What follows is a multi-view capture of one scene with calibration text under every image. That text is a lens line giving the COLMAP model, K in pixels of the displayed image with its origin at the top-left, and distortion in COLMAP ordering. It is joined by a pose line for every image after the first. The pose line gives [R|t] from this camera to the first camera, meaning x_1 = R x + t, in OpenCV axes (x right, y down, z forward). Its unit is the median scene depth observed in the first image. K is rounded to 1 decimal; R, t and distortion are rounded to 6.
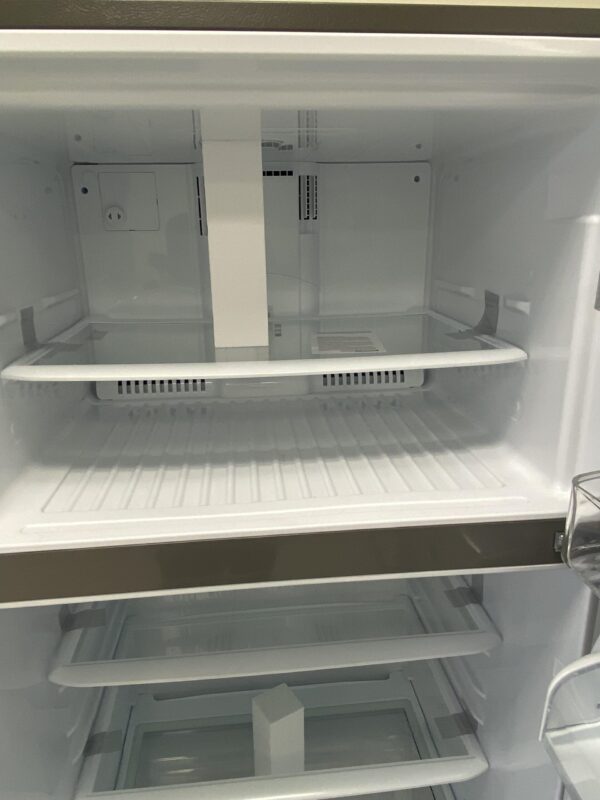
lens RADIAL K [[578.9, 0, 300.1], [0, 578.9, 402.4], [0, 0, 1]] dist [0.077163, -0.093597]
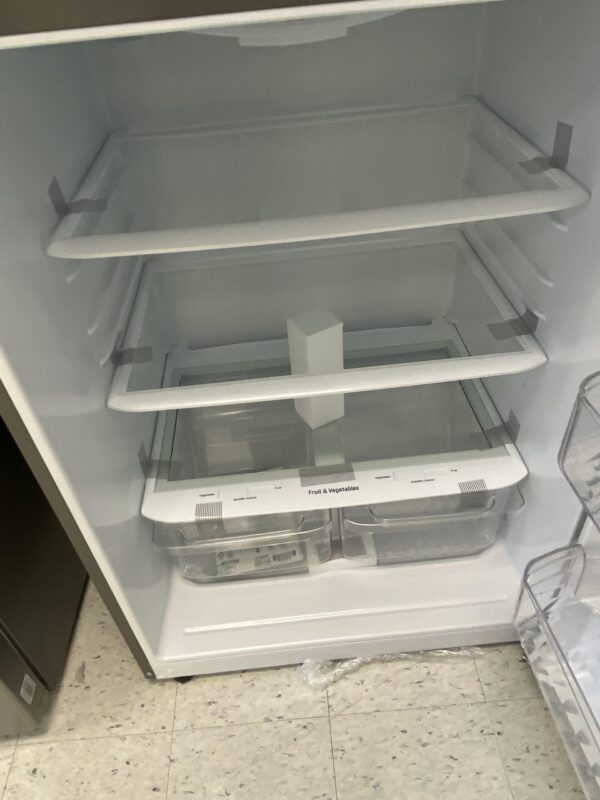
lens RADIAL K [[578.9, 0, 300.1], [0, 578.9, 402.4], [0, 0, 1]] dist [0.077163, -0.093597]
pose [[0.997845, -0.024225, -0.060977, -0.008508], [0.046724, 0.914811, 0.401170, 0.296211], [0.046065, -0.403155, 0.913972, 0.123788]]
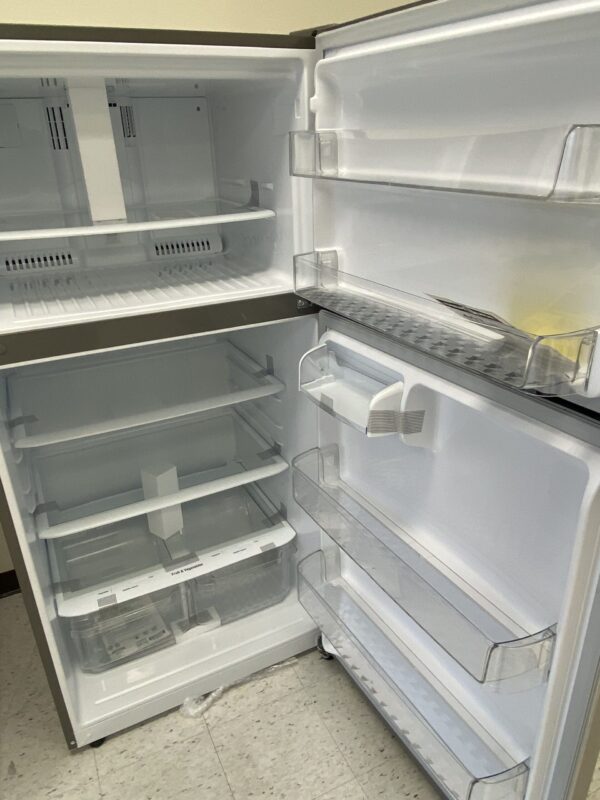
lens RADIAL K [[578.9, 0, 300.1], [0, 578.9, 402.4], [0, 0, 1]] dist [0.077163, -0.093597]
pose [[0.935303, -0.159961, 0.315626, -0.163899], [0.121581, 0.982958, 0.137883, 0.199582], [-0.332303, -0.090588, 0.938812, -0.617601]]
